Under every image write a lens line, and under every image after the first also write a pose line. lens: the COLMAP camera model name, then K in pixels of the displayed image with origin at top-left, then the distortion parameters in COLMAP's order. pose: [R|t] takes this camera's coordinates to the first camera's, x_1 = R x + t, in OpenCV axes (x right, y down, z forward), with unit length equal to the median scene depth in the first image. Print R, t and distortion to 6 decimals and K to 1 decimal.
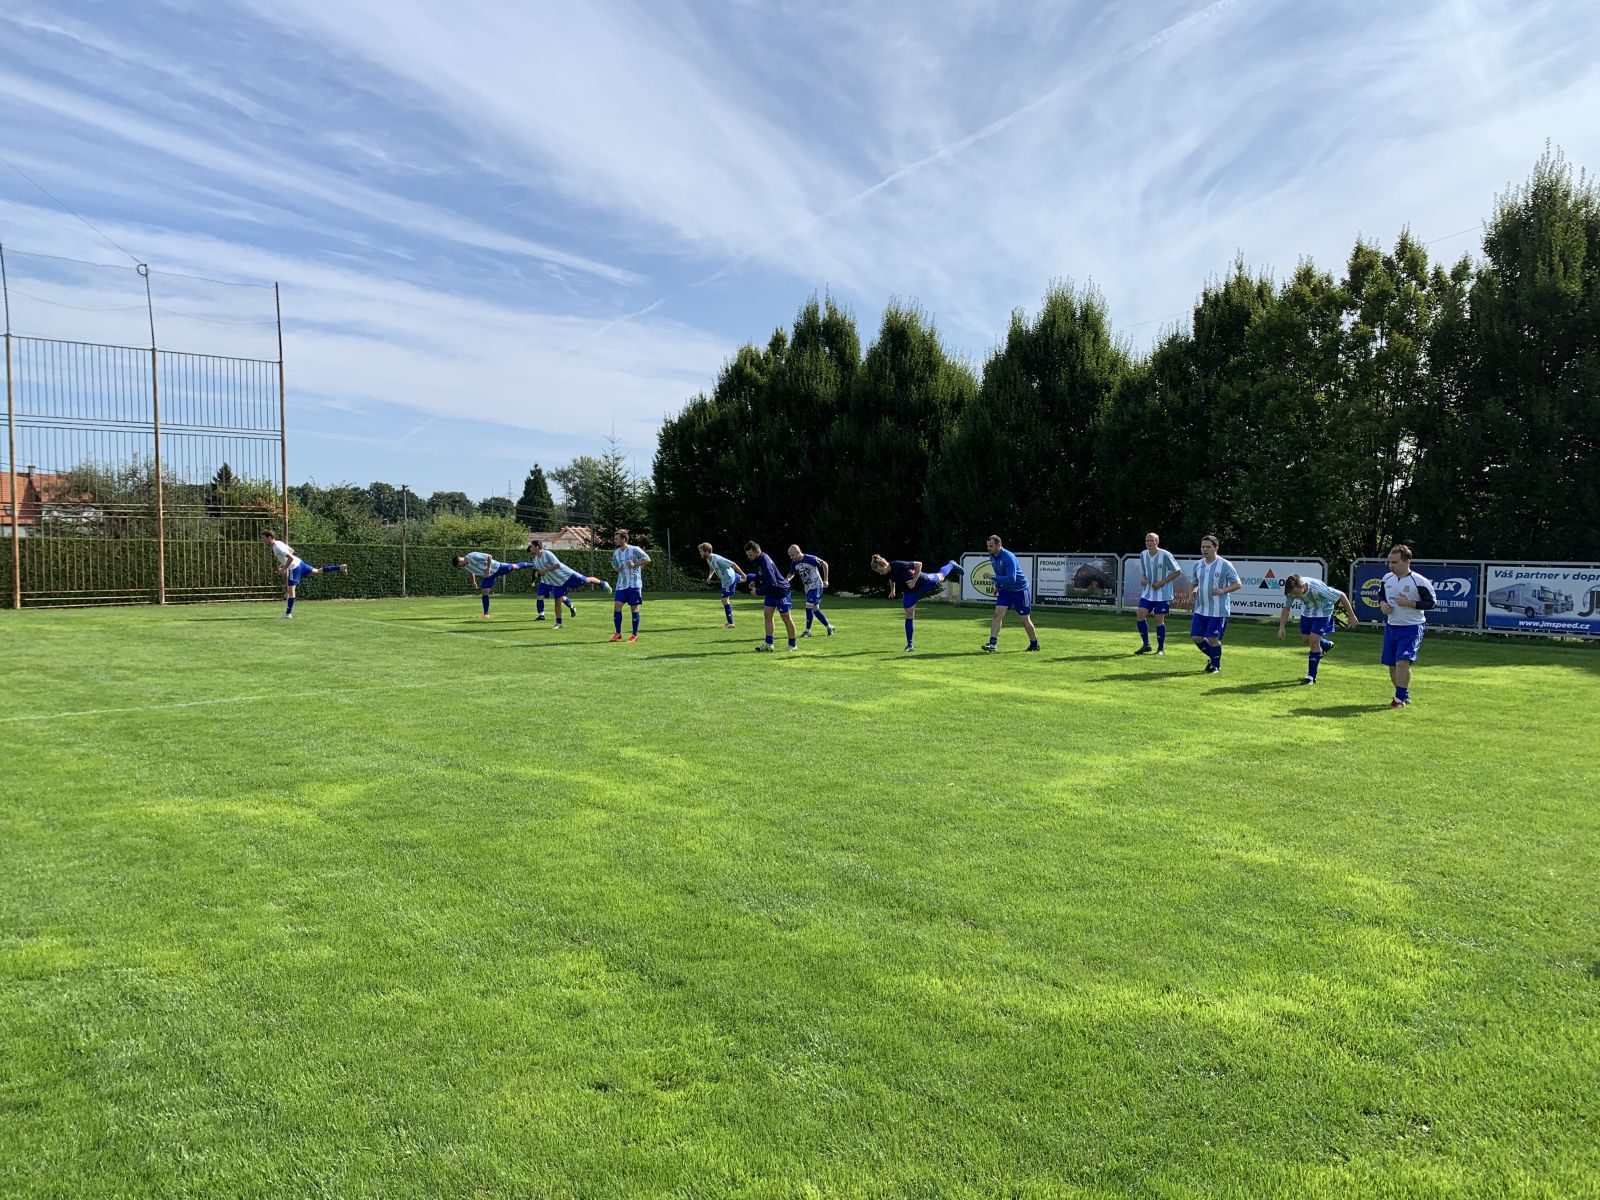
lens RADIAL K [[1213.4, 0, 800.0], [0, 1213.4, 600.0], [0, 0, 1]] dist [0.030079, -0.006581]
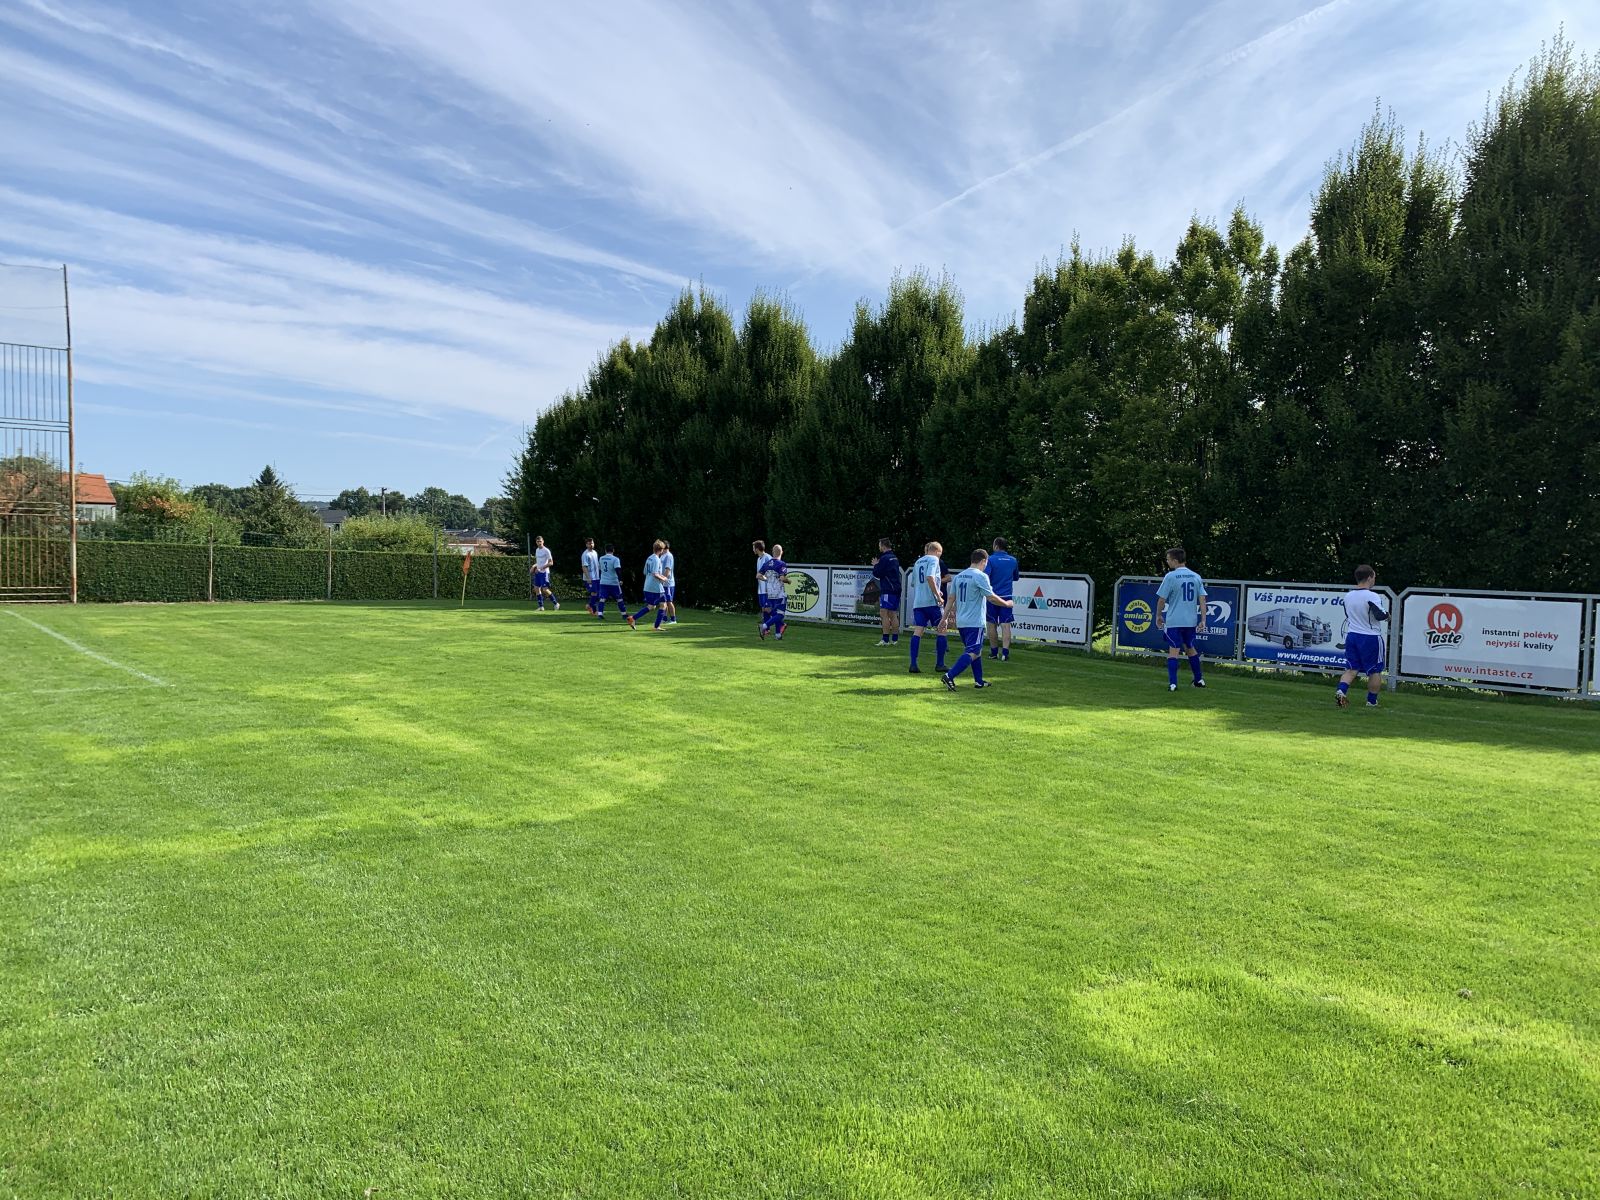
lens RADIAL K [[1213.4, 0, 800.0], [0, 1213.4, 600.0], [0, 0, 1]] dist [0.030079, -0.006581]
pose [[0.998854, 0.017200, -0.044656, 0.201827], [-0.017553, 0.999818, -0.007525, -0.004954], [0.044518, 0.008300, 0.998974, 0.094015]]
